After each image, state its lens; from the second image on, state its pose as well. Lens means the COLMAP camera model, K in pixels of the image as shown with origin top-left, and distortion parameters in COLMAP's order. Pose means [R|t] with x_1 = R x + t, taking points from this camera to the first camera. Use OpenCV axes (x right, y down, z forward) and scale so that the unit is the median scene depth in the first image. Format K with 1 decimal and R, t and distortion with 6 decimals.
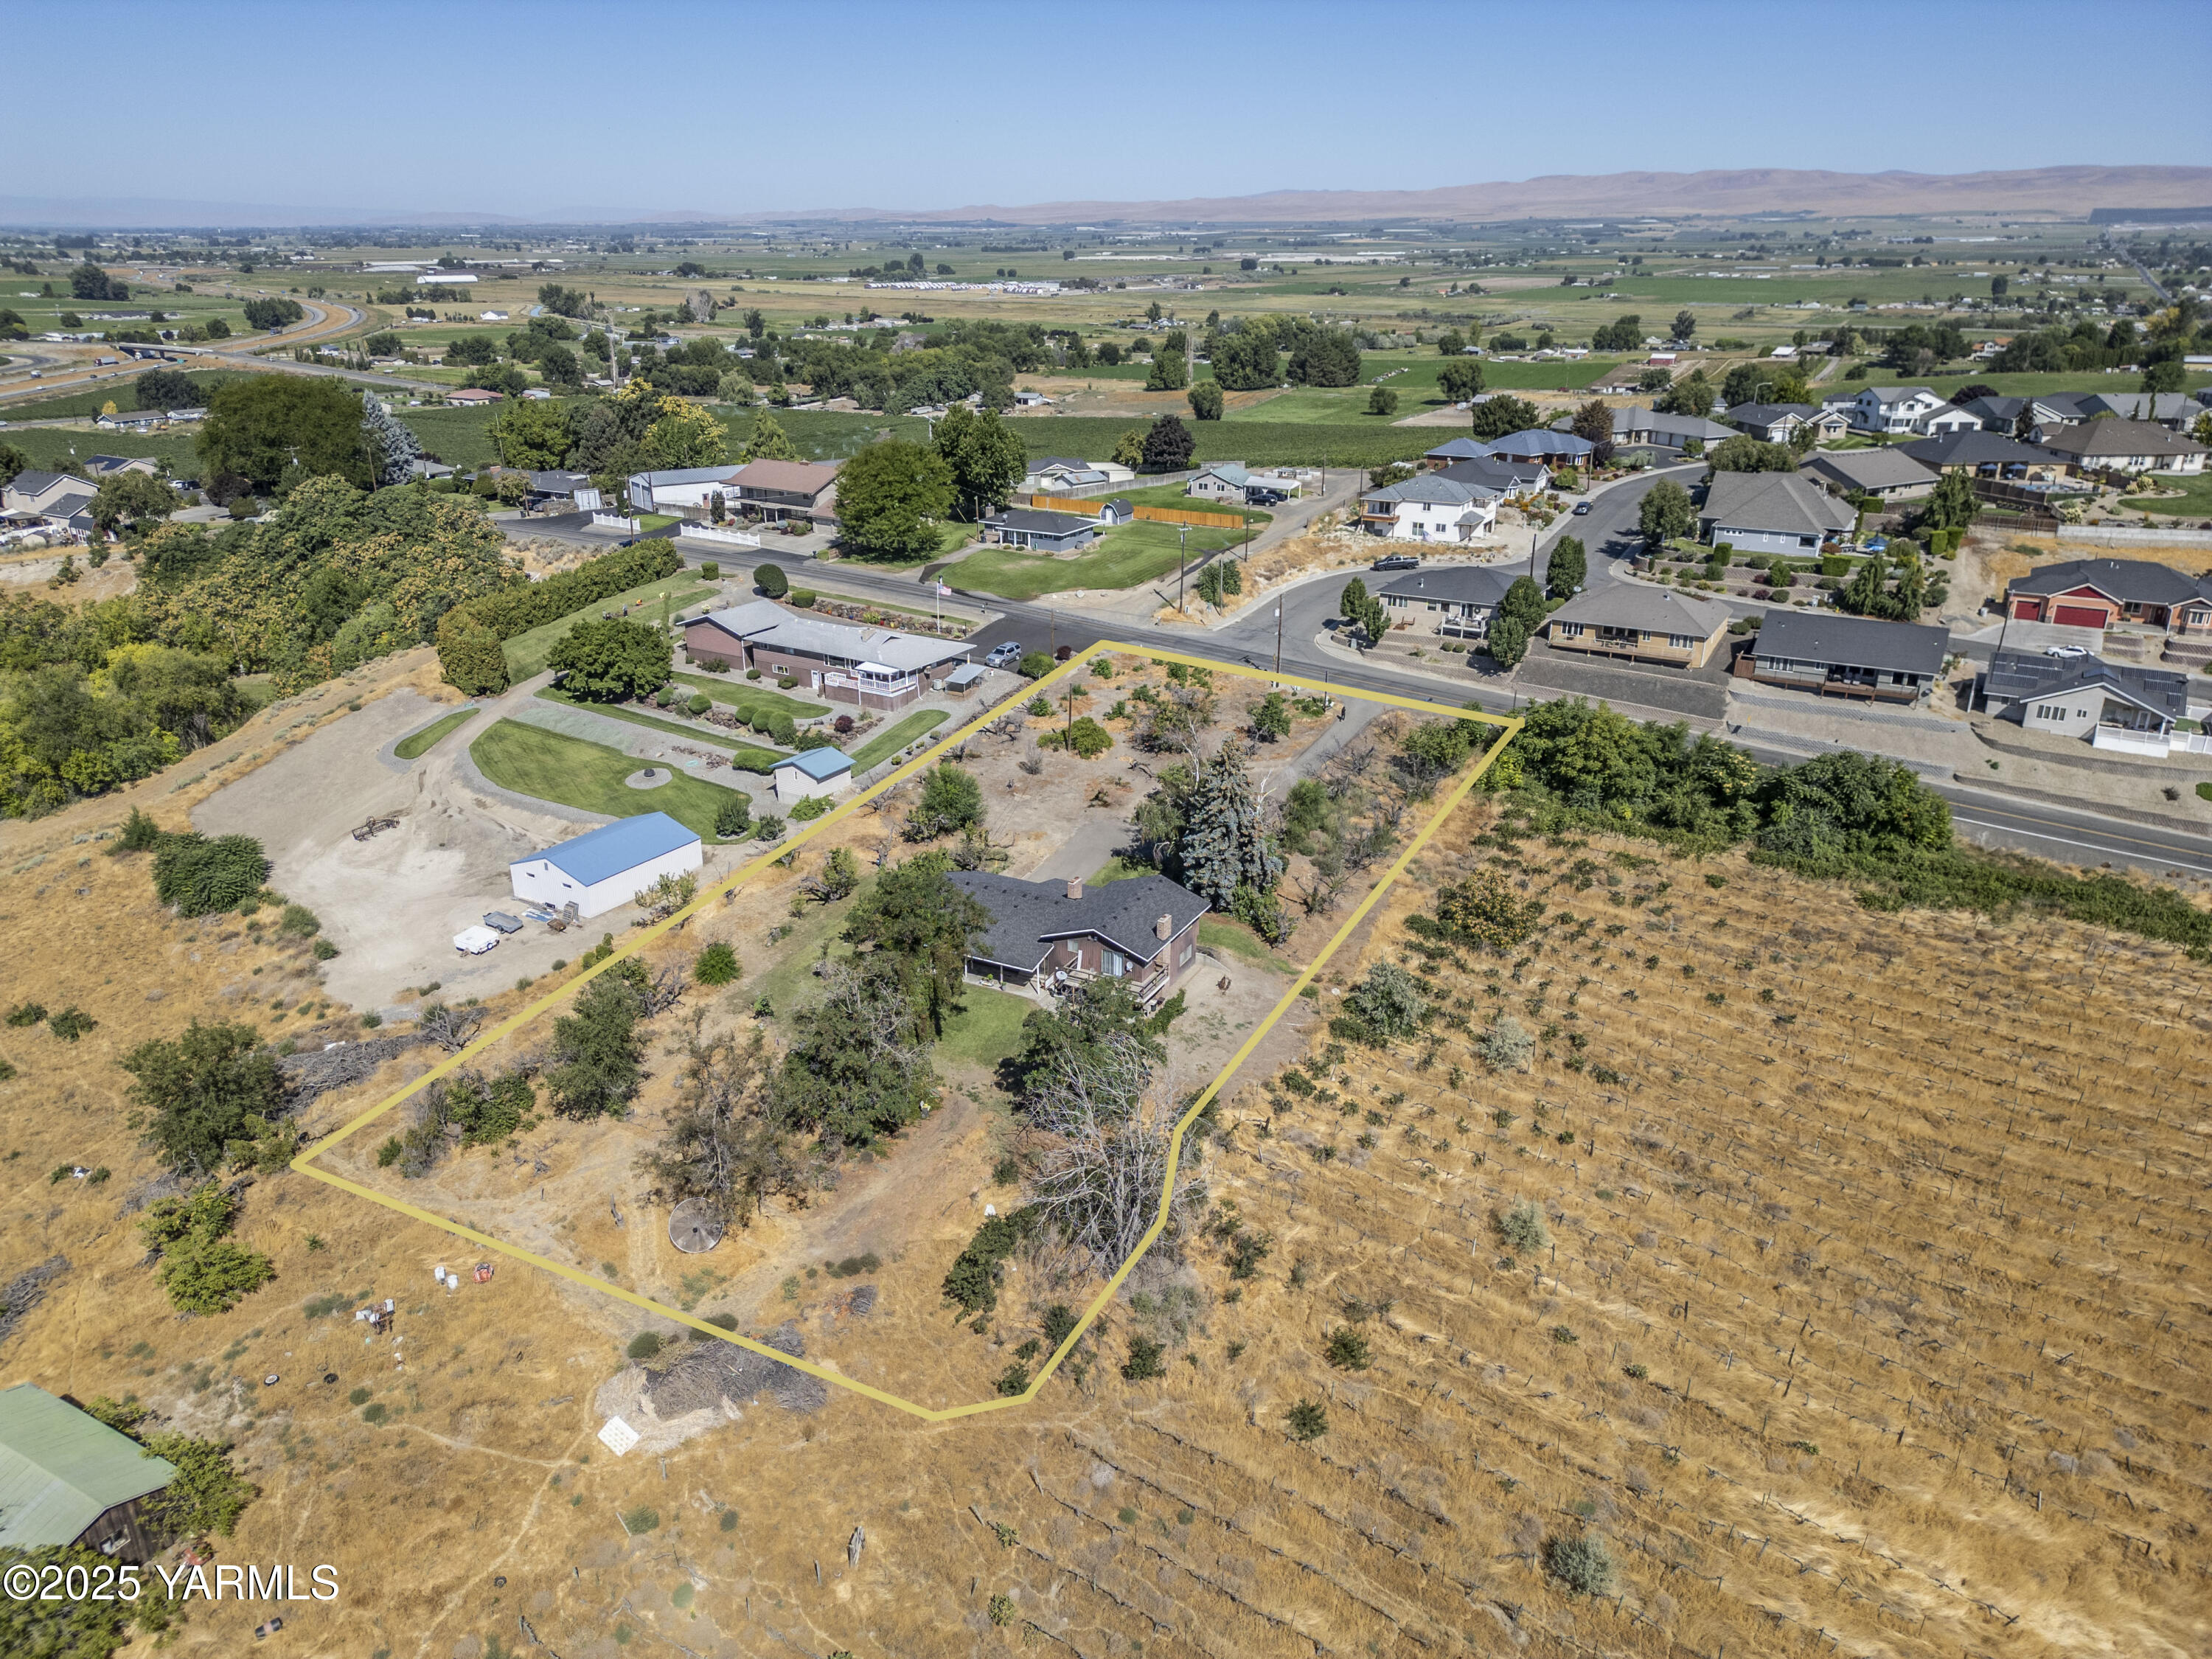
lens RADIAL K [[1544.3, 0, 1094.6], [0, 1544.3, 835.7], [0, 0, 1]] dist [0.048694, -0.051713]
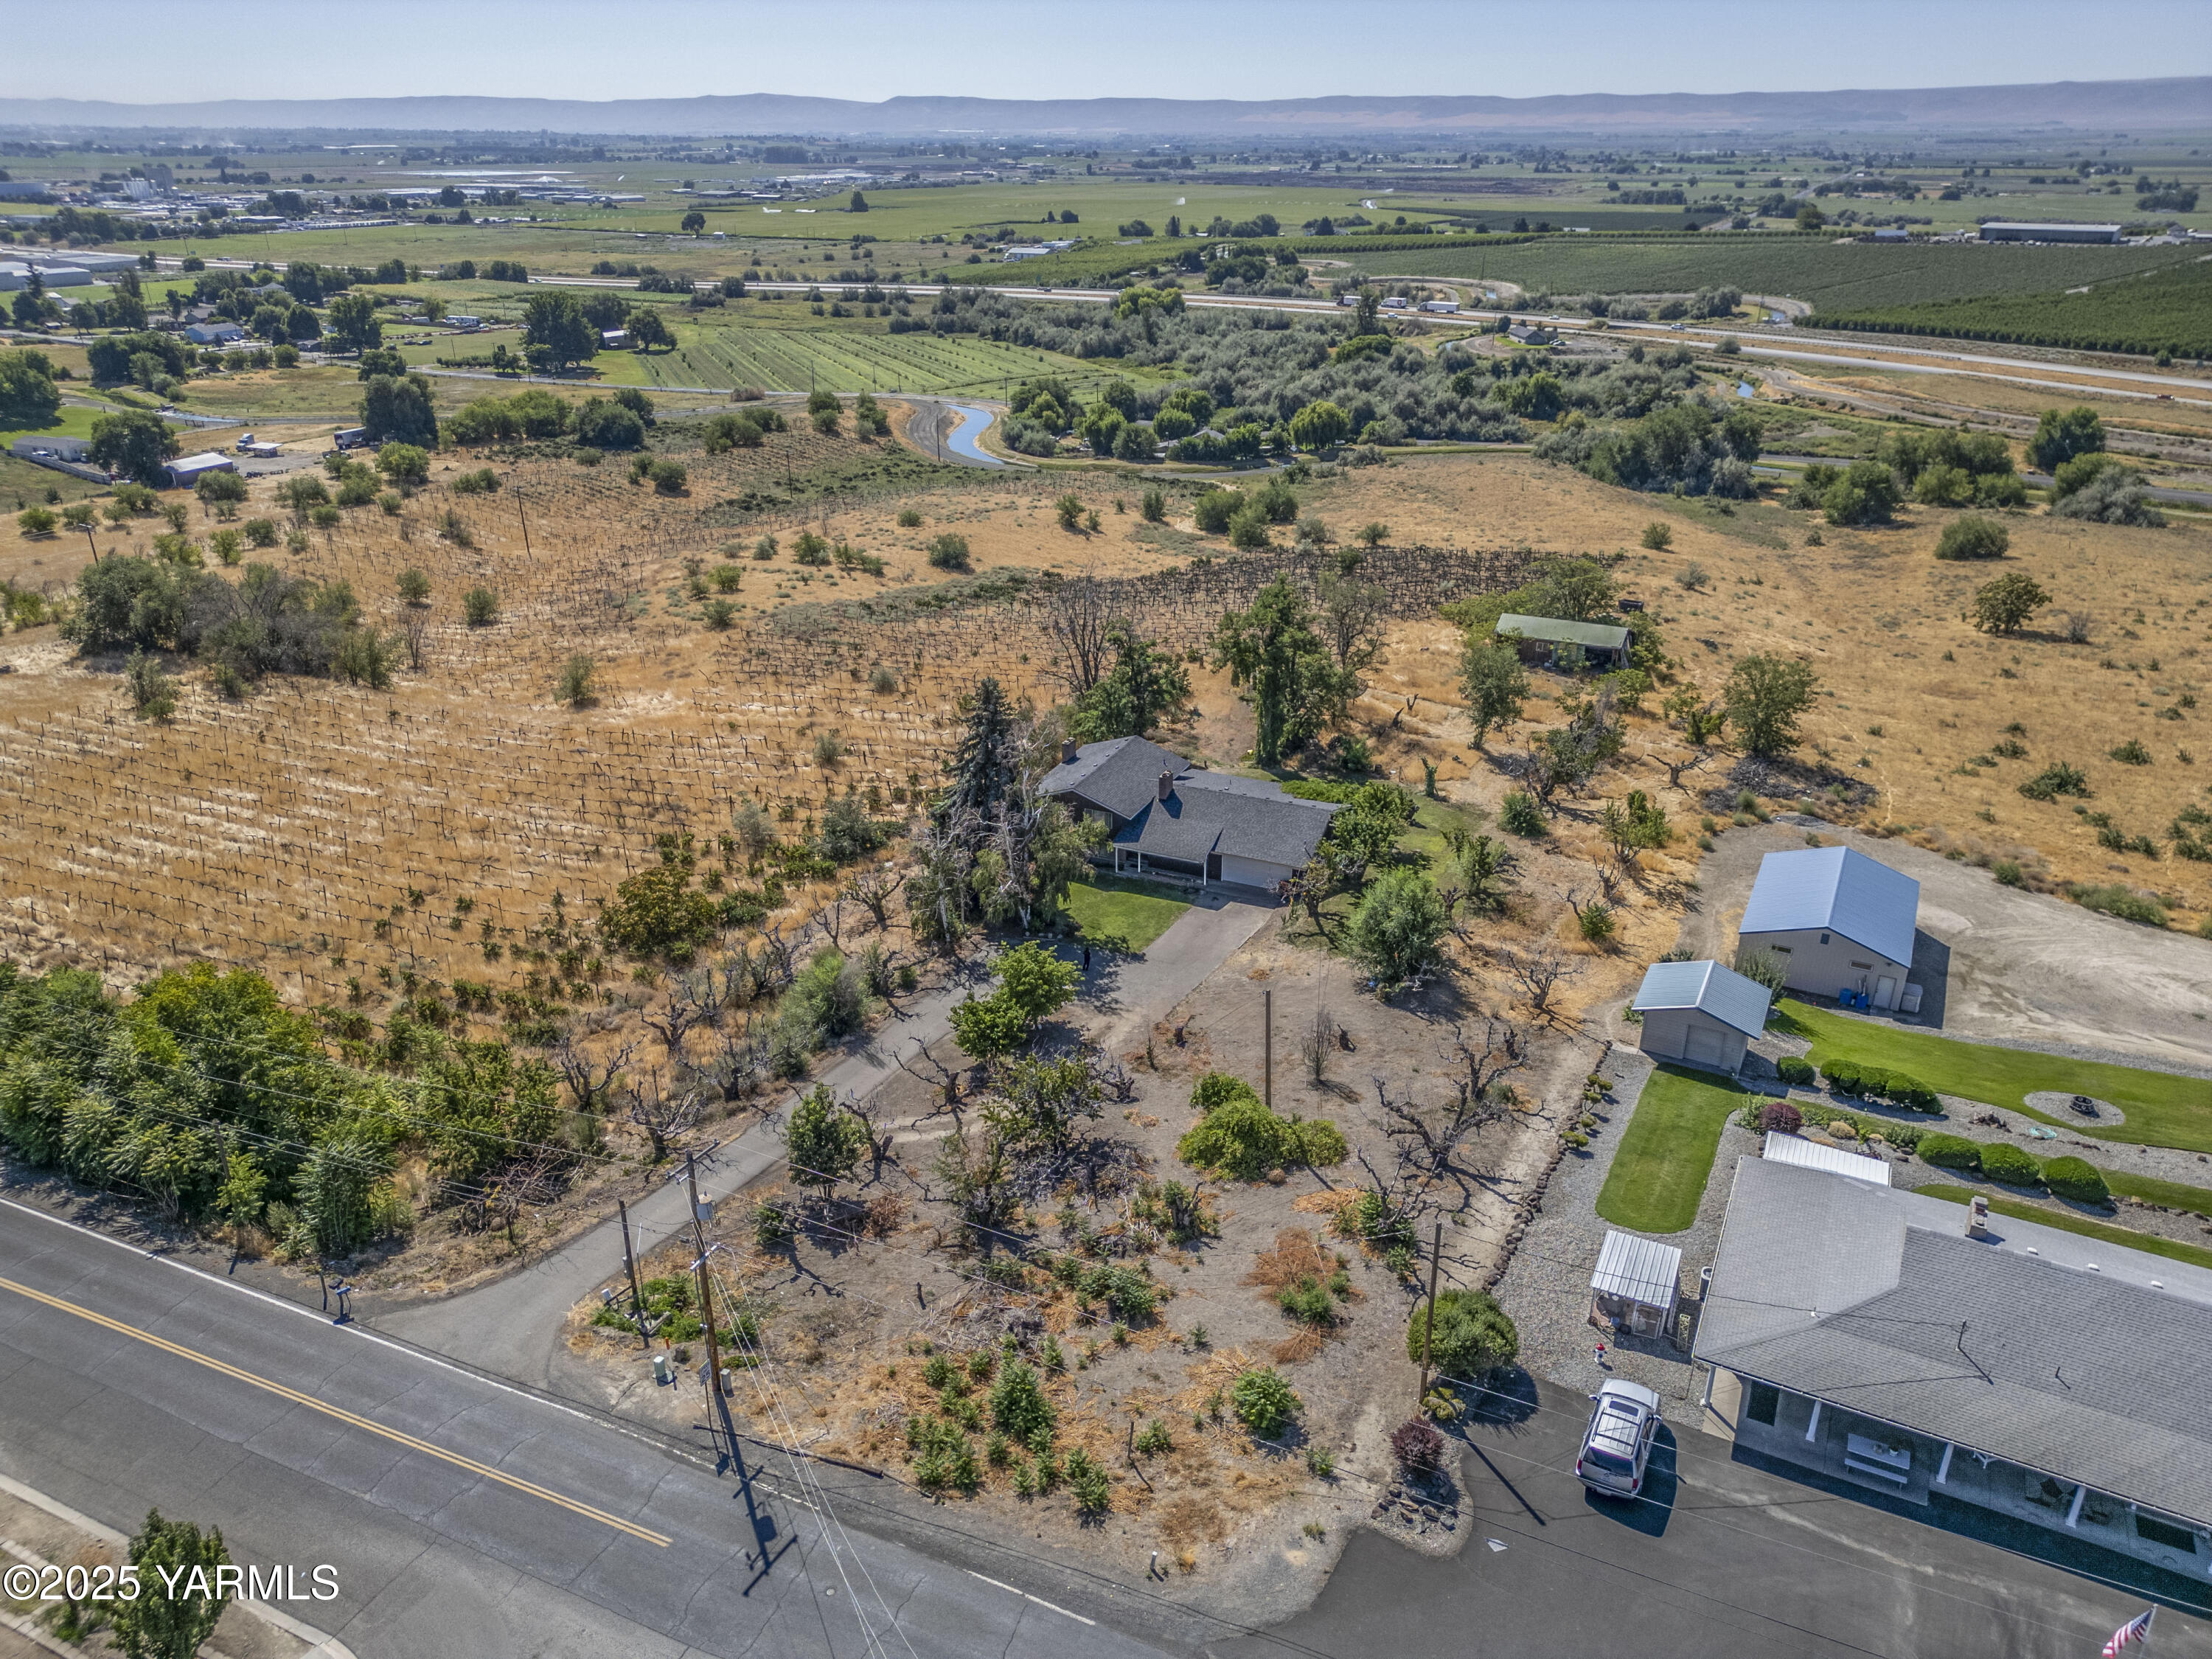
lens RADIAL K [[1539.7, 0, 1106.0], [0, 1539.7, 829.5], [0, 0, 1]] dist [0.084267, -0.099703]
pose [[-0.997934, 0.015310, -0.062405, 0.054068], [-0.033662, 0.702690, 0.710700, -0.402870], [0.054732, 0.711332, -0.700722, 1.123536]]
